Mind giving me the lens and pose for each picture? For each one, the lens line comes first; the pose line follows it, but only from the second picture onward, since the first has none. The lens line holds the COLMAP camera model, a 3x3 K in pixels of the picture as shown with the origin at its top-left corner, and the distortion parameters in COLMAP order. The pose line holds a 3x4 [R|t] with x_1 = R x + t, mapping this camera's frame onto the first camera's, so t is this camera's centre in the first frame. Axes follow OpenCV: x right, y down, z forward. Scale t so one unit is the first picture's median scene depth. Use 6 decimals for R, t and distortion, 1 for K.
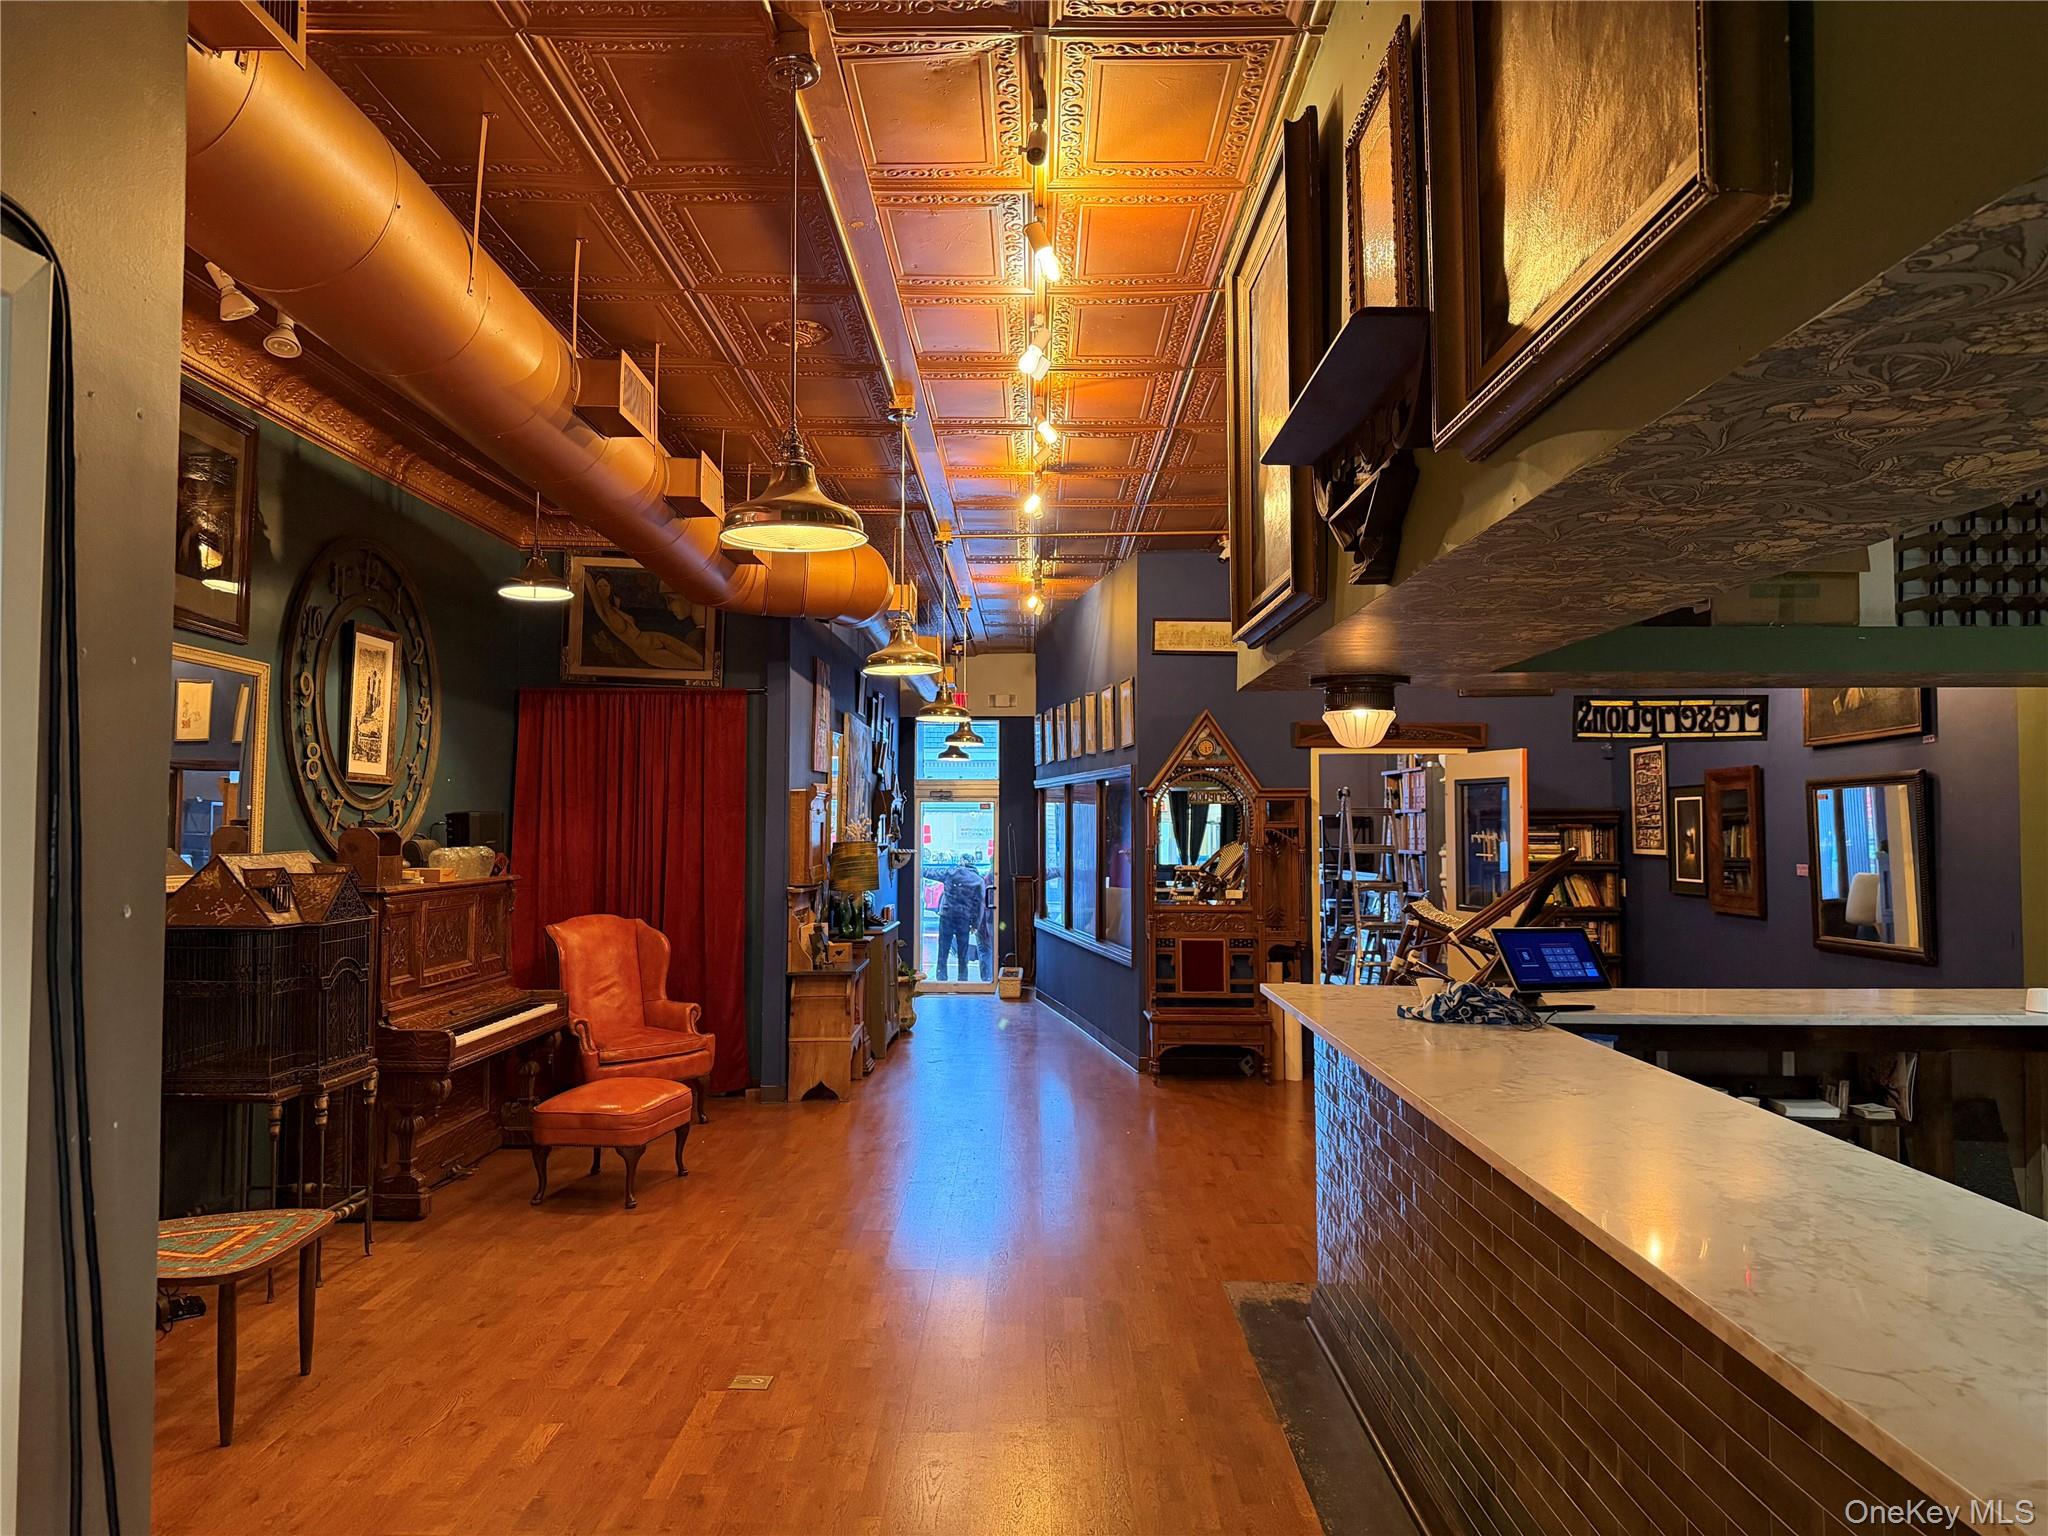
lens RADIAL K [[1430.7, 0, 1021.3], [0, 1430.7, 770.5], [0, 0, 1]] dist [0.096998, -0.123976]
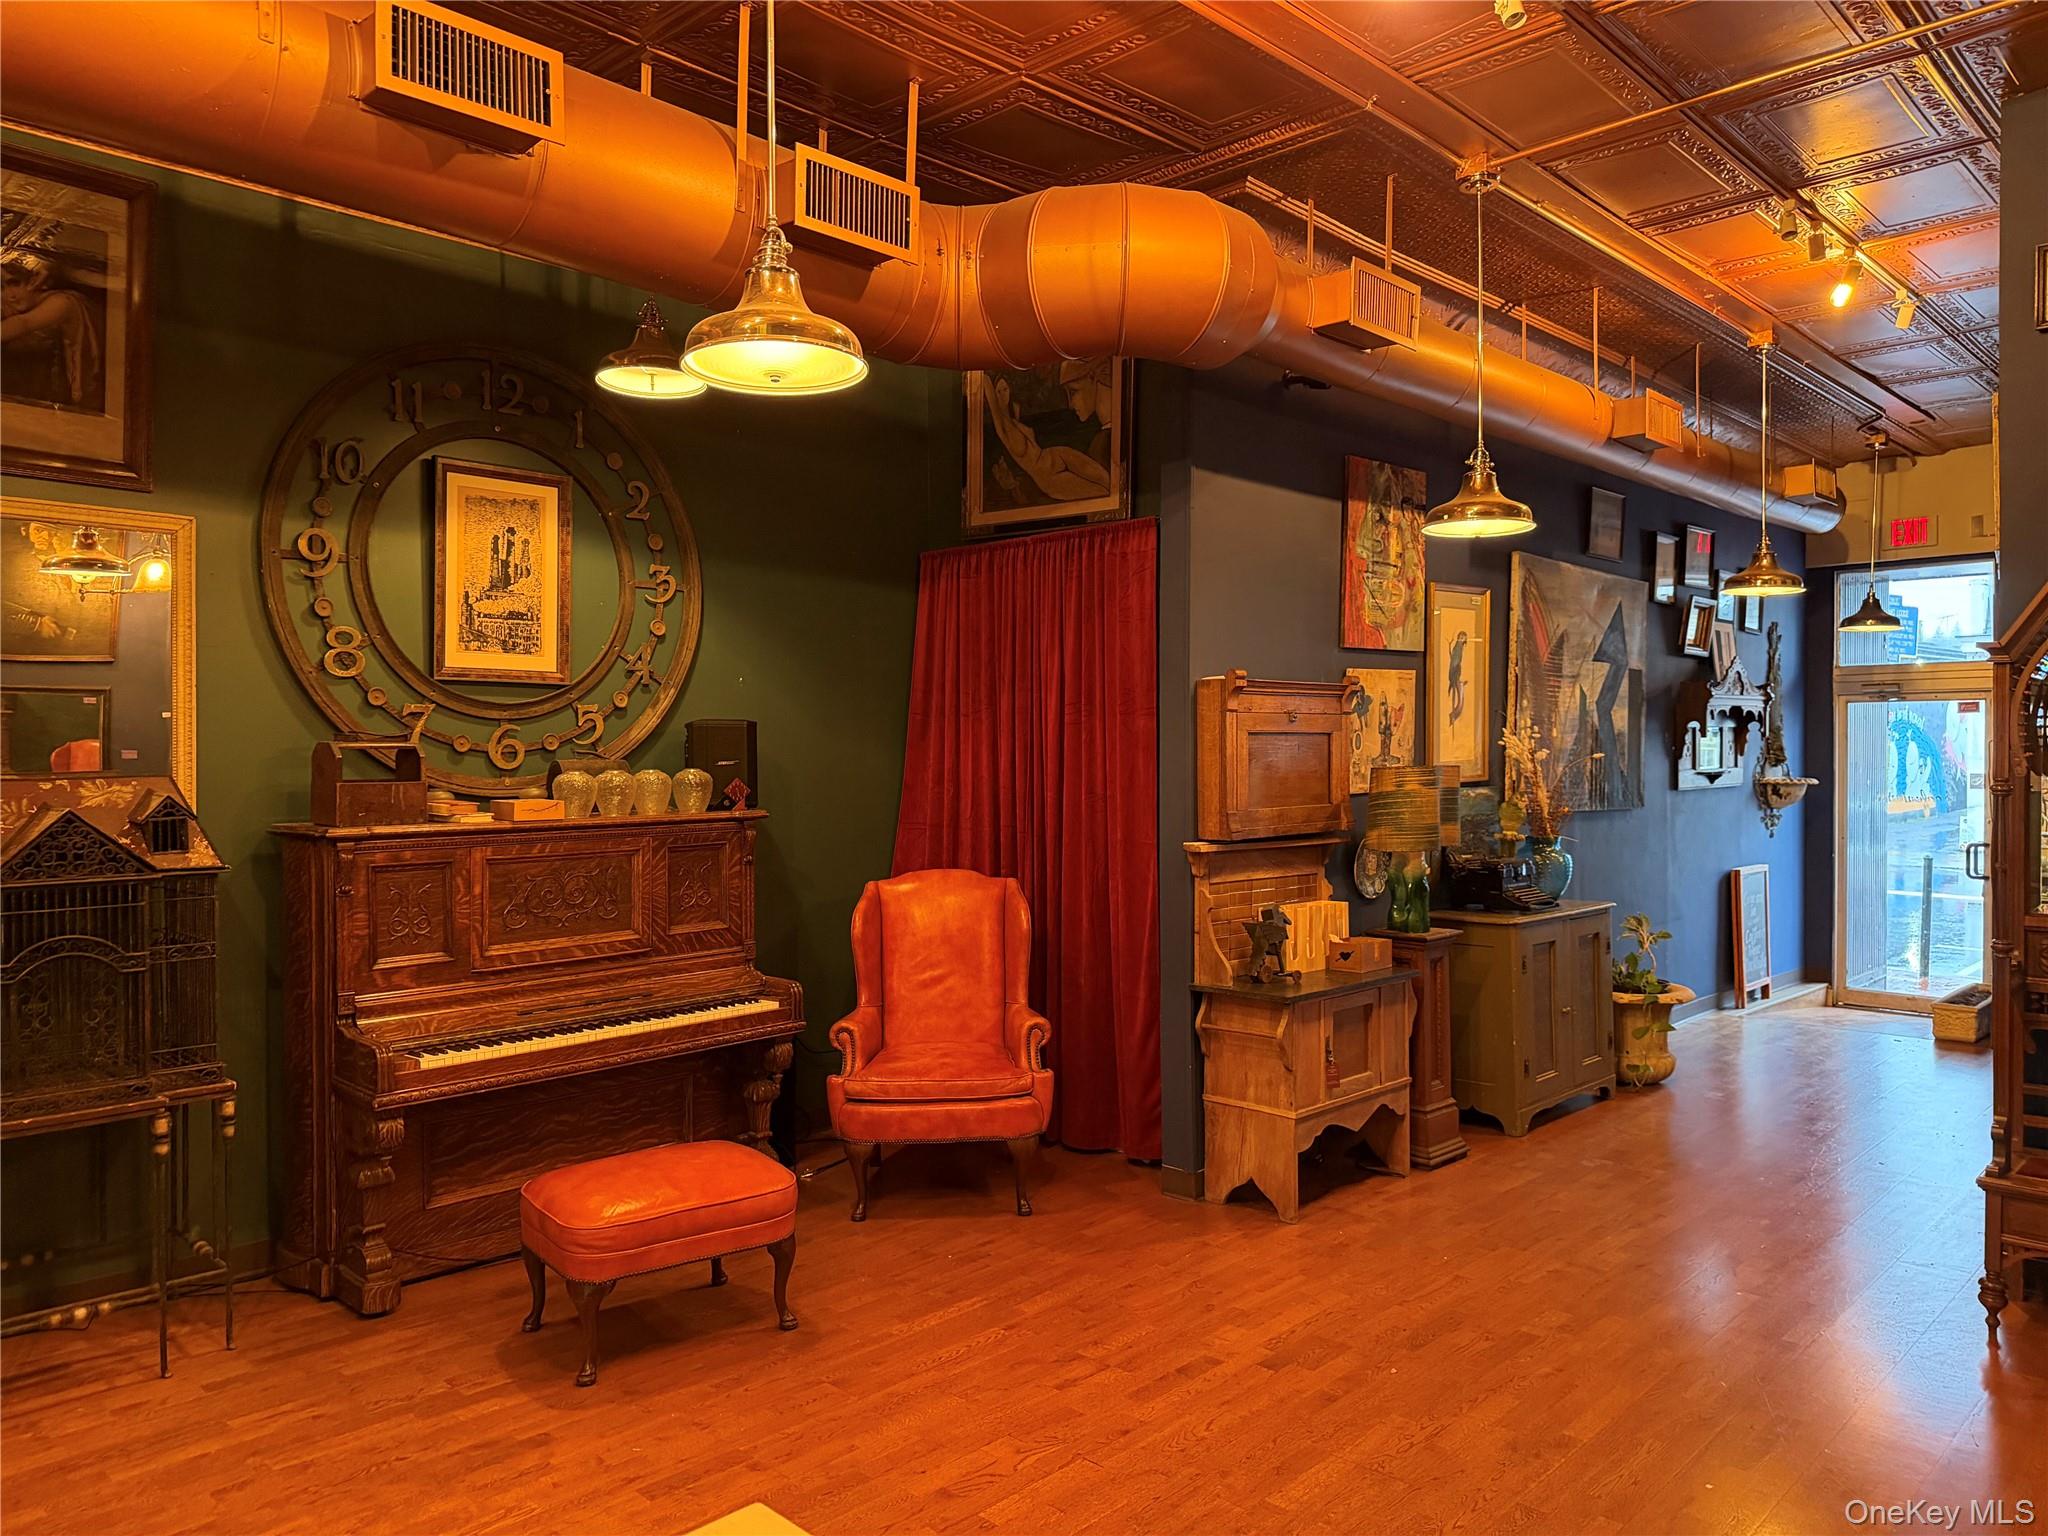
lens RADIAL K [[1430.7, 0, 1021.4], [0, 1430.7, 766.9], [0, 0, 1]] dist [0.096998, -0.123976]
pose [[0.723742, 0.005338, -0.690050, 0.215338], [0.030939, 0.998714, 0.040176, 0.026941], [0.689377, -0.050426, 0.722646, 0.577503]]
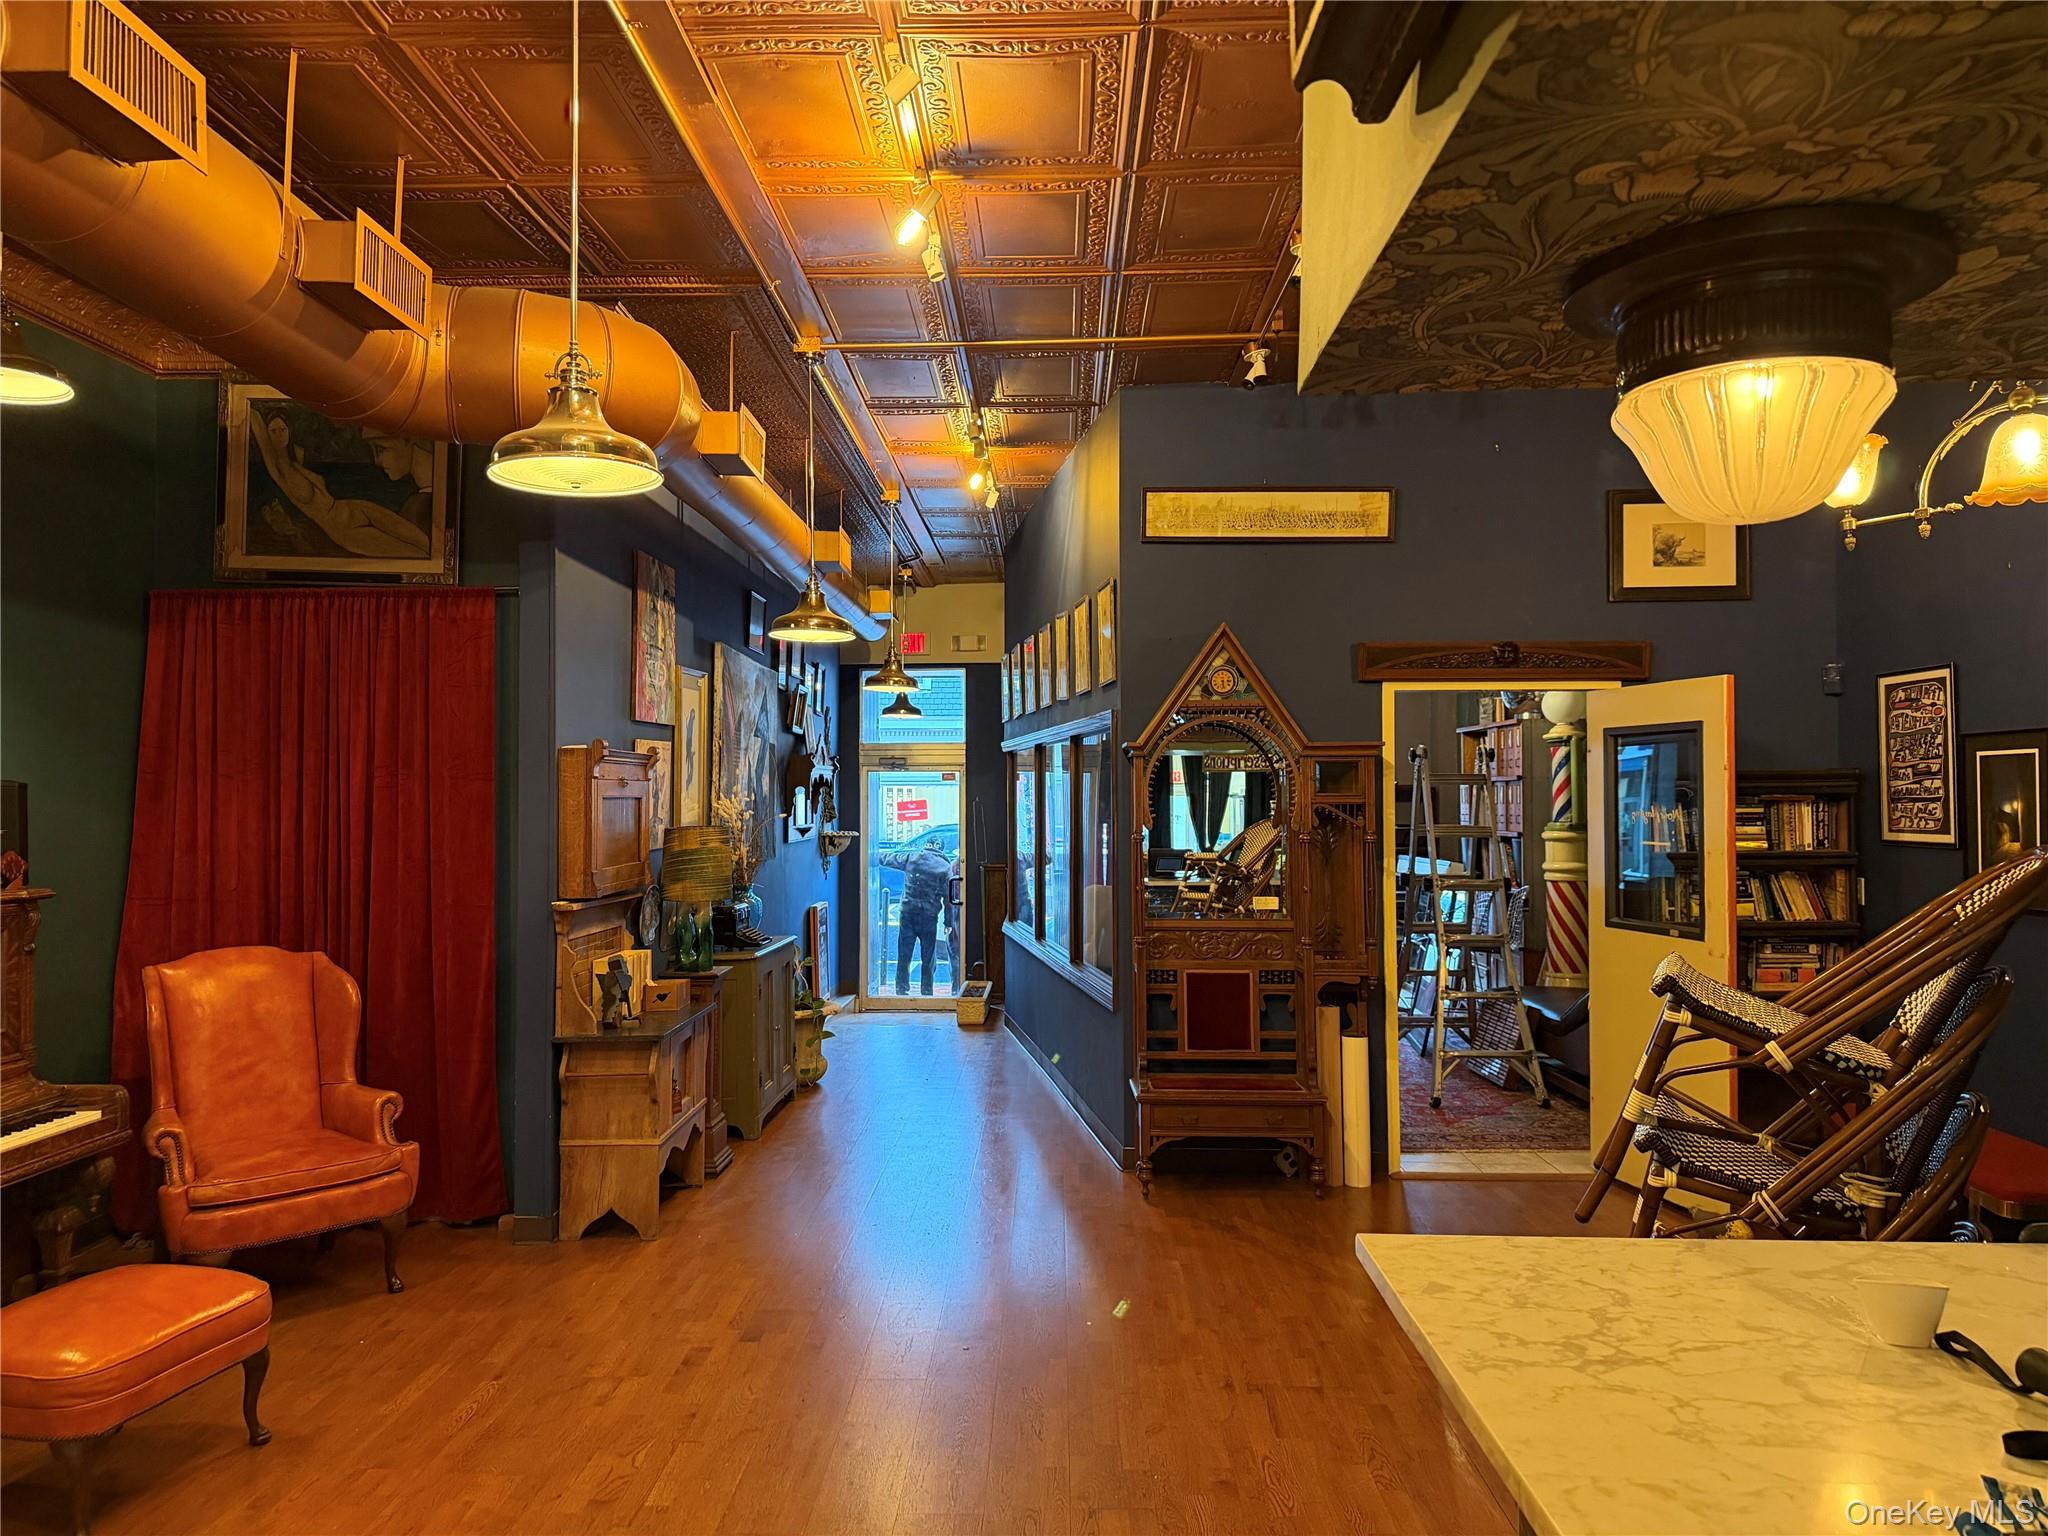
lens RADIAL K [[1430.7, 0, 1013.2], [0, 1430.7, 776.3], [0, 0, 1]] dist [0.096998, -0.123976]
pose [[0.999726, -0.004354, -0.022992, 0.057751], [0.004854, 0.999752, 0.021727, 0.015376], [0.022892, -0.021833, 0.999500, 0.410461]]
